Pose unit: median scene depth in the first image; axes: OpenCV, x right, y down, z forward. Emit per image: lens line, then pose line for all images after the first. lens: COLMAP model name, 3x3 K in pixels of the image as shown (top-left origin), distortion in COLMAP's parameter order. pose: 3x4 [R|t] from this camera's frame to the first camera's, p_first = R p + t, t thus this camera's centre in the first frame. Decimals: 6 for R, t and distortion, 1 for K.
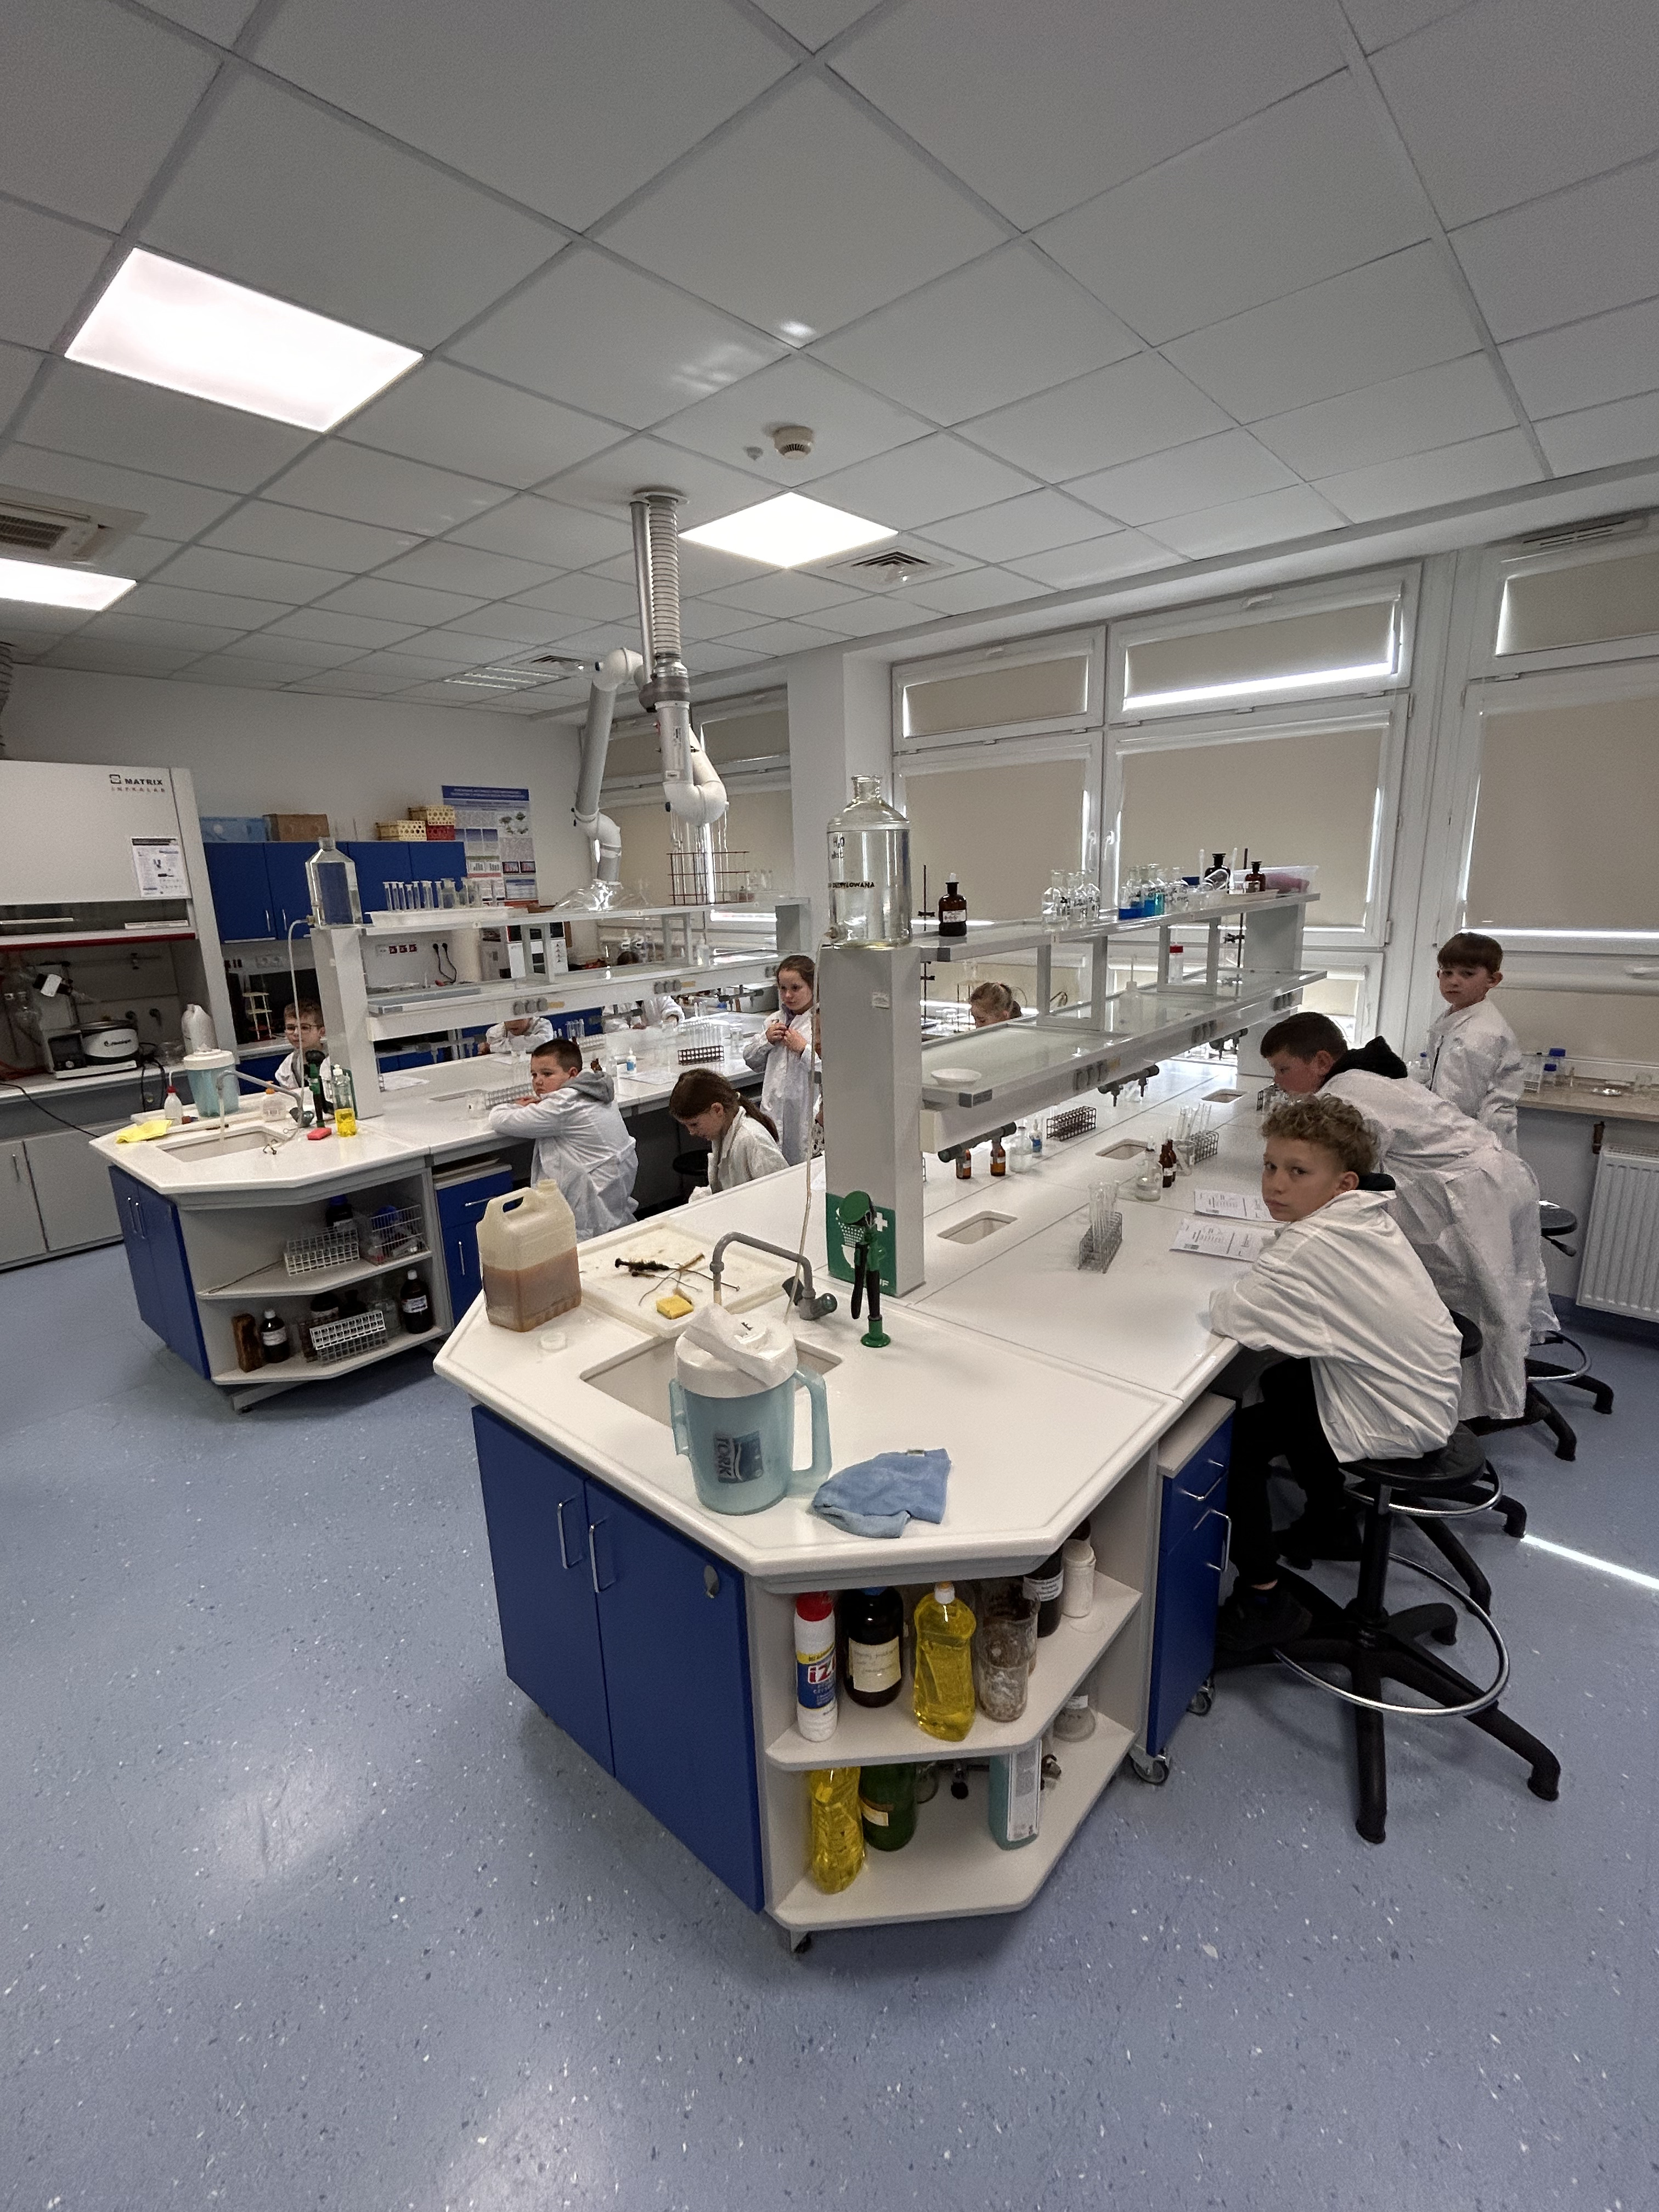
lens RADIAL K [[1015.6, 0, 835.8], [0, 1015.6, 1095.8], [0, 0, 1]] dist [-0.014416, 0.004310]
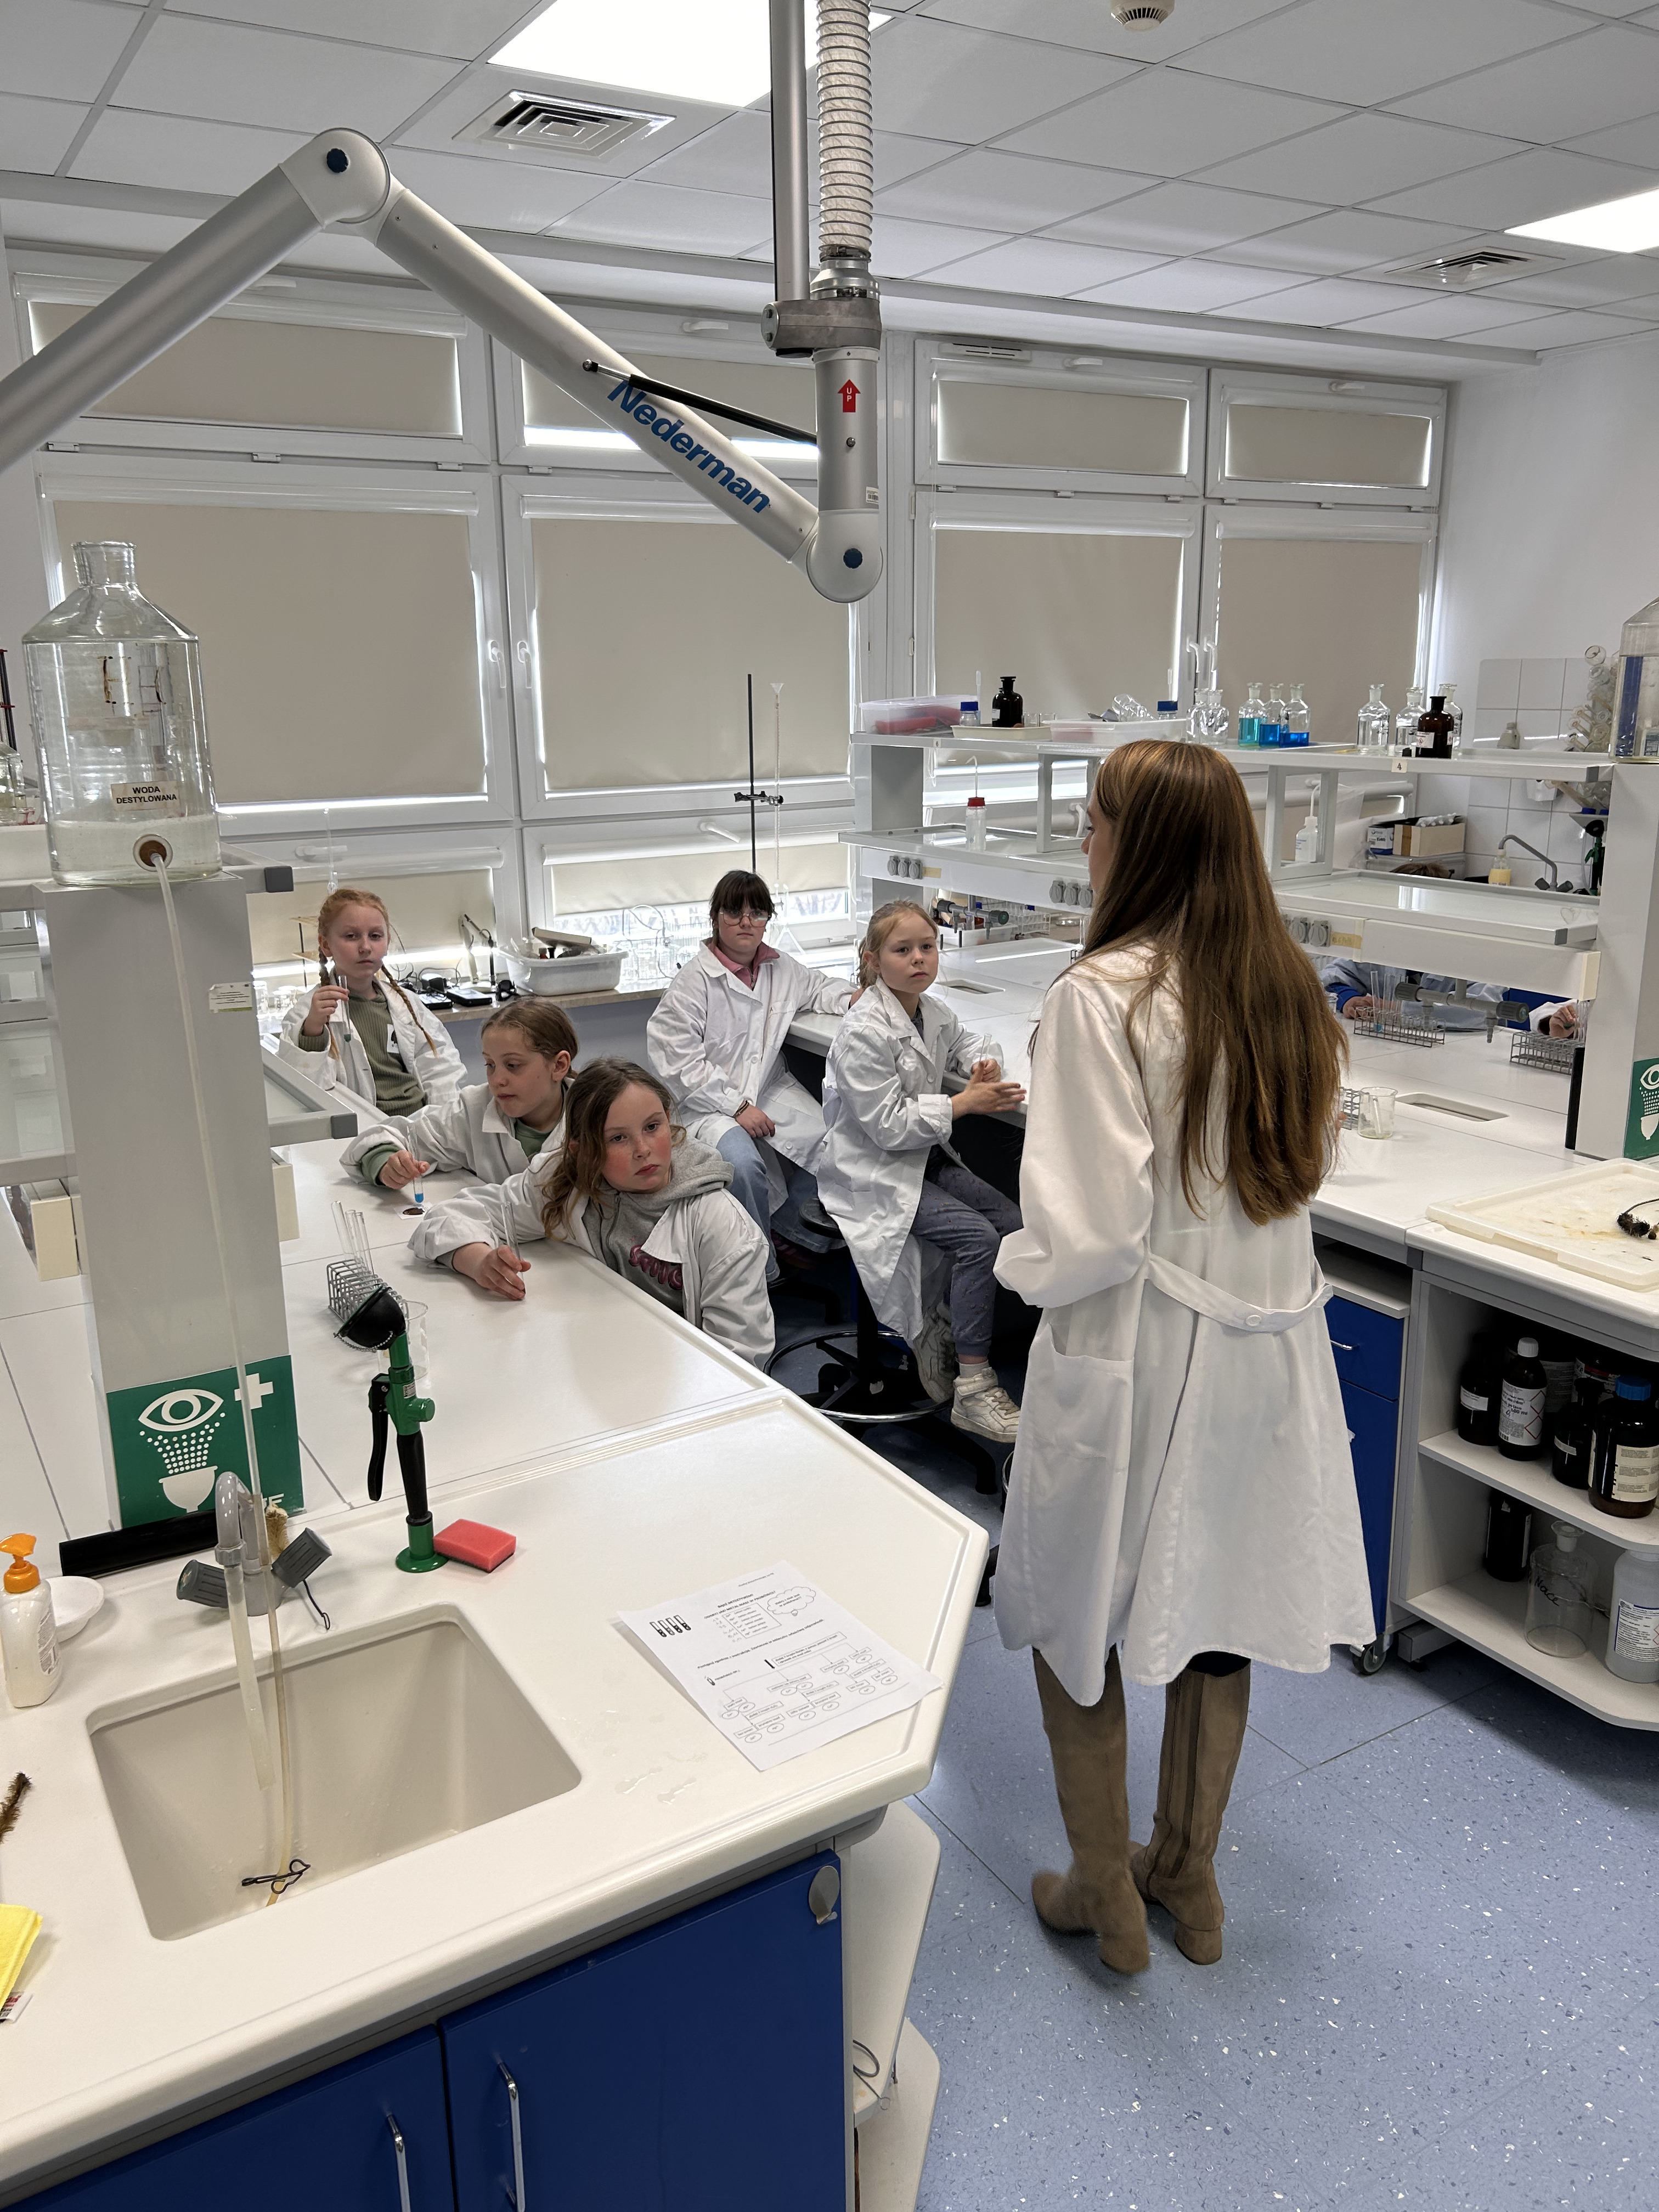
lens RADIAL K [[1676.1, 0, 822.8], [0, 1676.1, 1081.0], [0, 0, 1]] dist [0.036620, -0.041475]
pose [[0.288379, -0.200791, 0.936227, -0.681391], [0.217304, 0.965977, 0.140237, -0.105115], [-0.932532, 0.163005, 0.322200, 0.537070]]
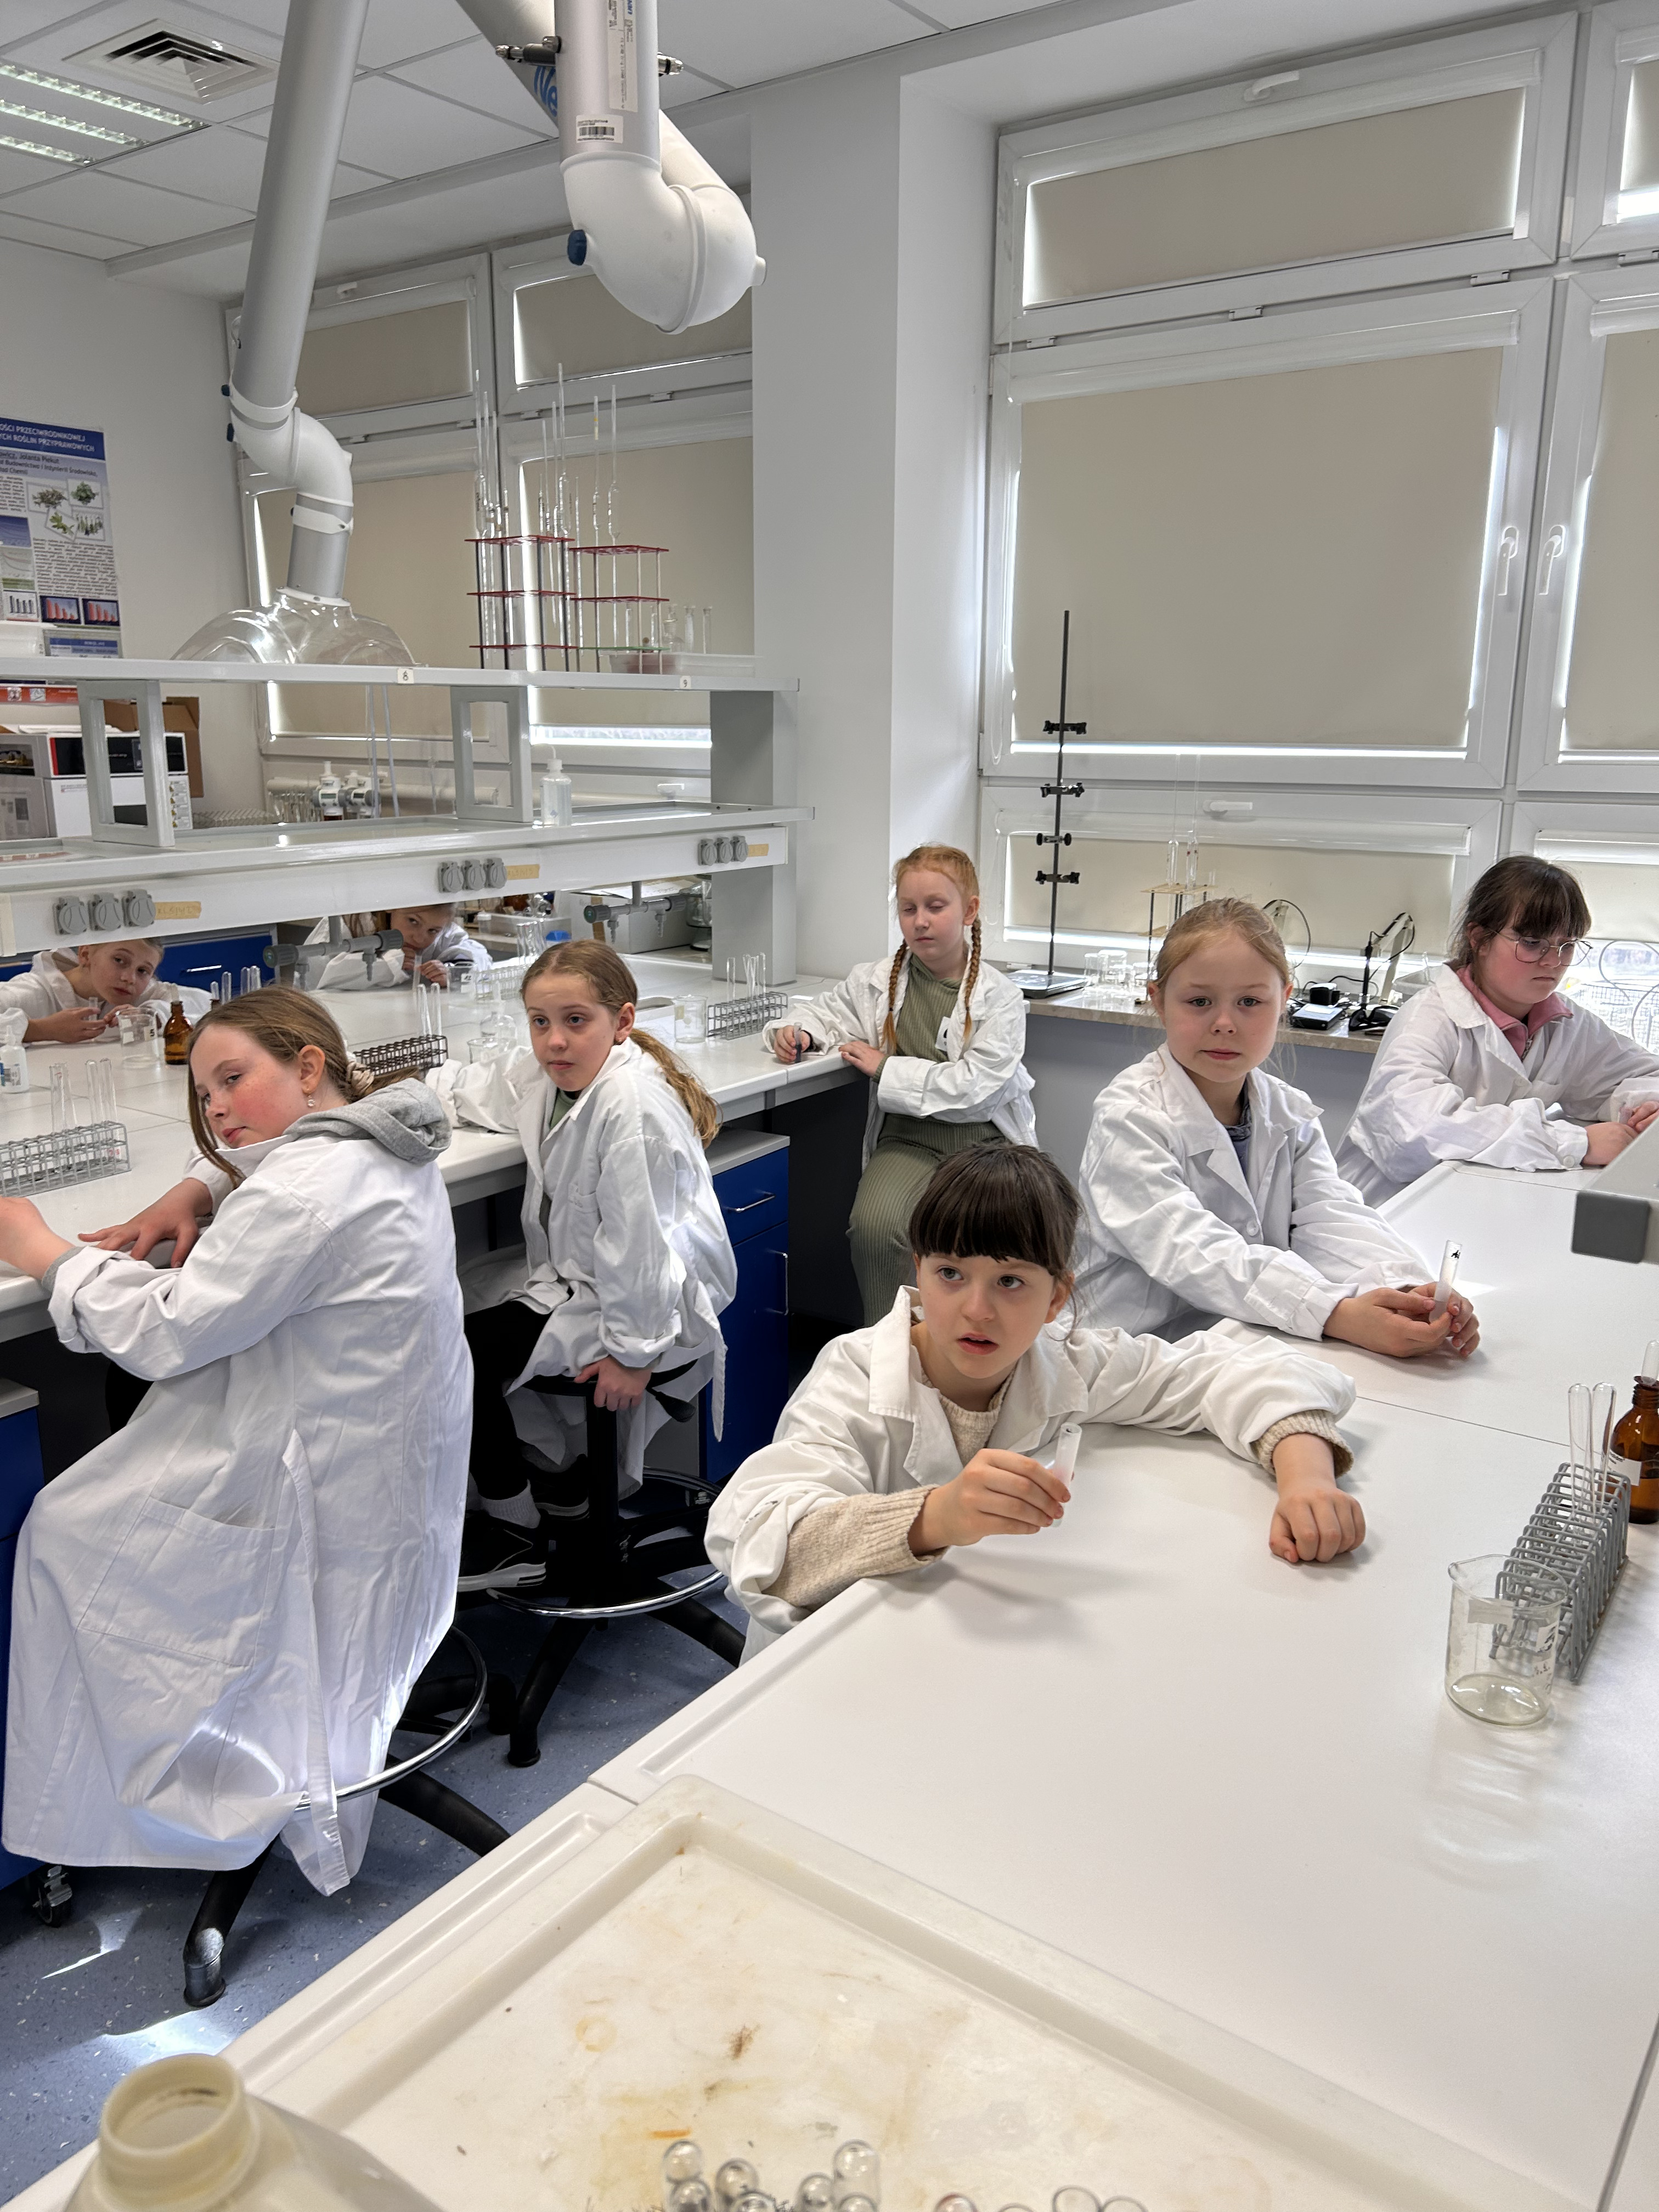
lens RADIAL K [[1676.1, 0, 820.3], [0, 1676.1, 1115.8], [0, 0, 1]] dist [0.036620, -0.041475]
pose [[0.994031, 0.009673, 0.108666, -0.102207], [-0.010585, 0.999913, 0.007816, -0.020600], [-0.108581, -0.008919, 0.994048, 0.338840]]
